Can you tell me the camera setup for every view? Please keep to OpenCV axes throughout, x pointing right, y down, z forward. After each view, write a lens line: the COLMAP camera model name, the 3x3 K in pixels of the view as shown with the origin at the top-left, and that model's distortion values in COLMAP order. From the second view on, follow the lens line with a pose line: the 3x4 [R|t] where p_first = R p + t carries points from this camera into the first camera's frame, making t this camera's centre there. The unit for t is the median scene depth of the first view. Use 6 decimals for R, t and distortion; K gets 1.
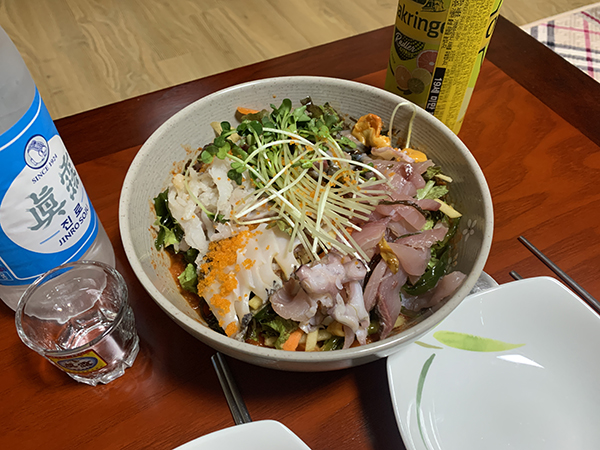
lens RADIAL K [[474.4, 0, 301.8], [0, 474.4, 225.9], [0, 0, 1]] dist [0.000492, -0.008941]
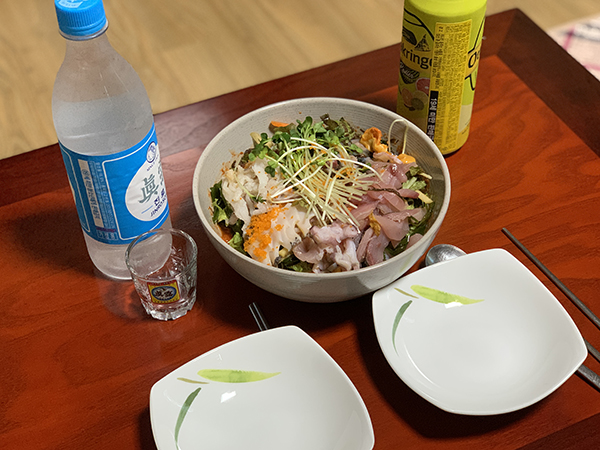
lens RADIAL K [[901.2, 0, 297.4], [0, 901.2, 224.0], [0, 0, 1]] dist [-0.000550, 0.000000]
pose [[0.997320, 0.013792, -0.071847, 0.130286], [-0.020965, 0.994761, -0.100058, 0.307730], [0.070091, 0.101296, 0.992384, -1.588621]]
